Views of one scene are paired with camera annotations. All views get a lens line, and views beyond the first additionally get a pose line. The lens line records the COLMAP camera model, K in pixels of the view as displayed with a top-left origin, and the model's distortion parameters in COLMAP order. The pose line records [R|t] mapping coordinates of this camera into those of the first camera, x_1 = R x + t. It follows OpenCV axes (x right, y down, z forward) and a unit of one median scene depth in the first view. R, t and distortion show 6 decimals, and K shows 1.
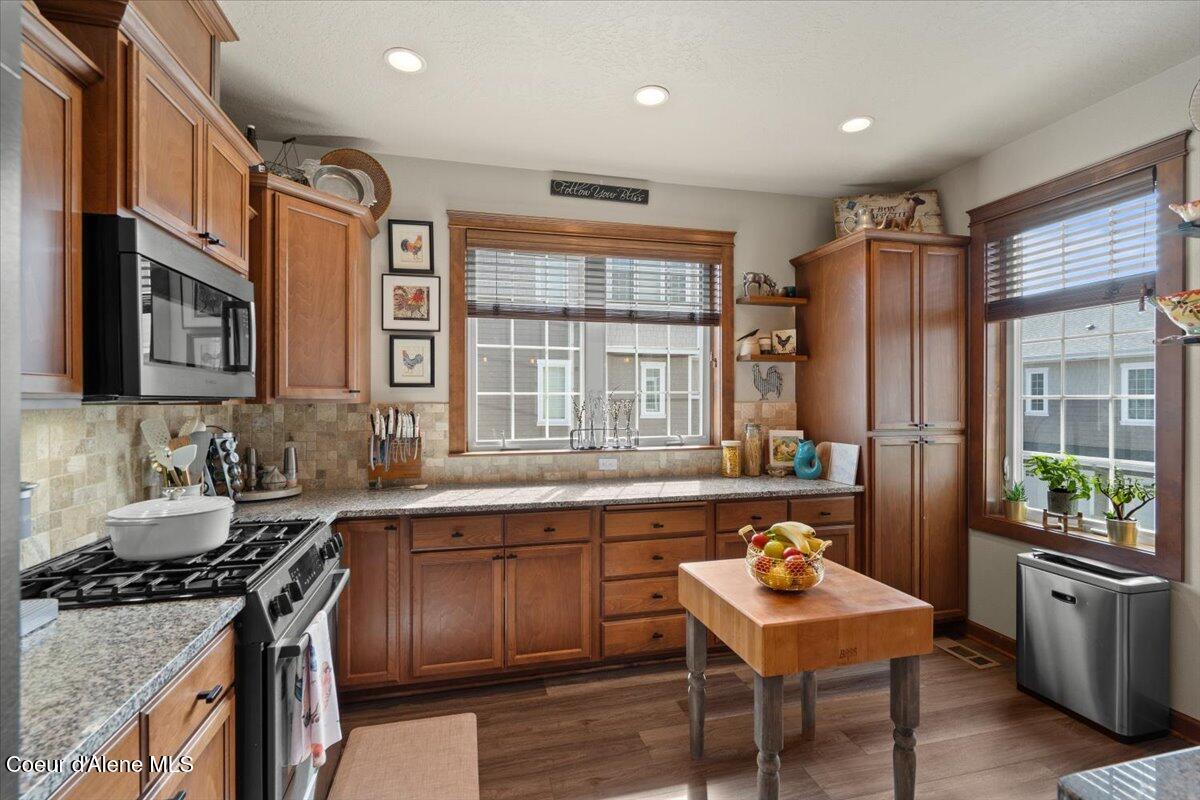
lens RADIAL K [[542.1, 0, 600.0], [0, 542.1, 400.0], [0, 0, 1]] dist [-0.000845, -0.000018]
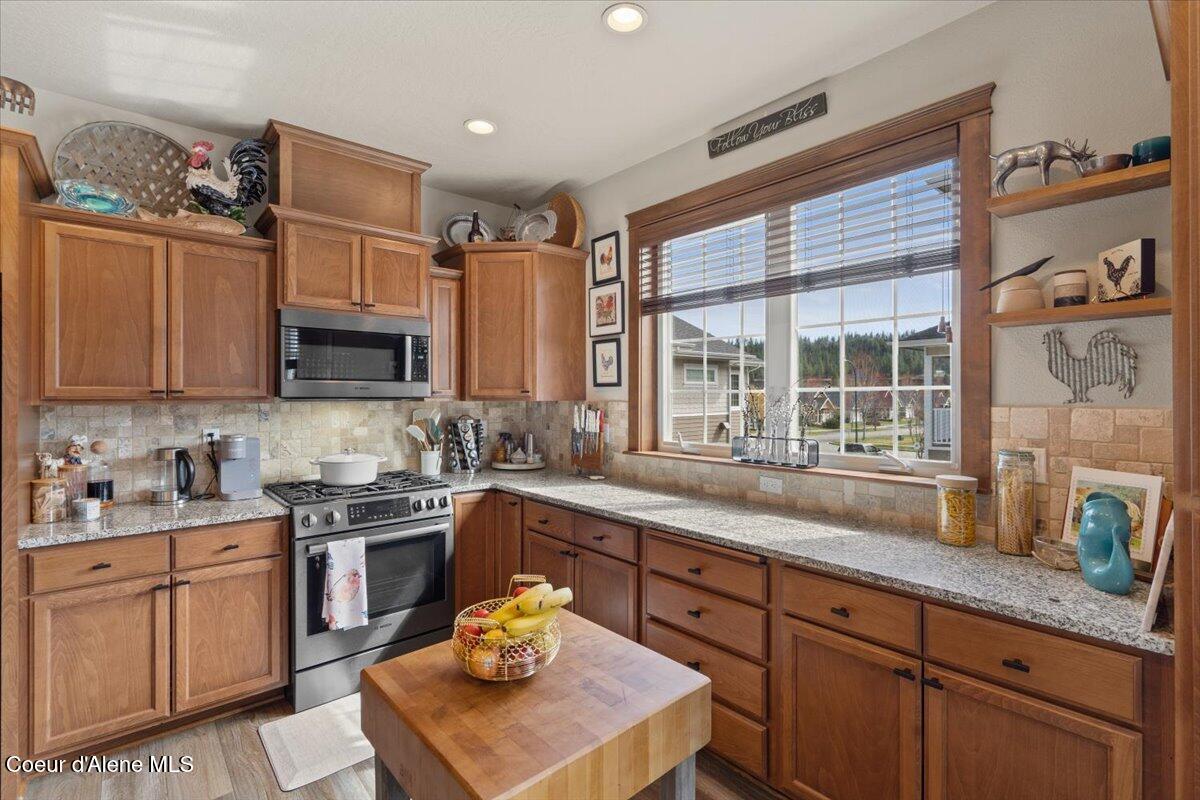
lens RADIAL K [[553.6, 0, 599.6], [0, 553.6, 390.0], [0, 0, 1]] dist [0.001616, 0.000362]
pose [[0.451776, -0.006874, -0.892105, 0.641213], [-0.000774, 0.999967, -0.008097, -0.007744], [0.892131, 0.004348, 0.451756, 0.478894]]
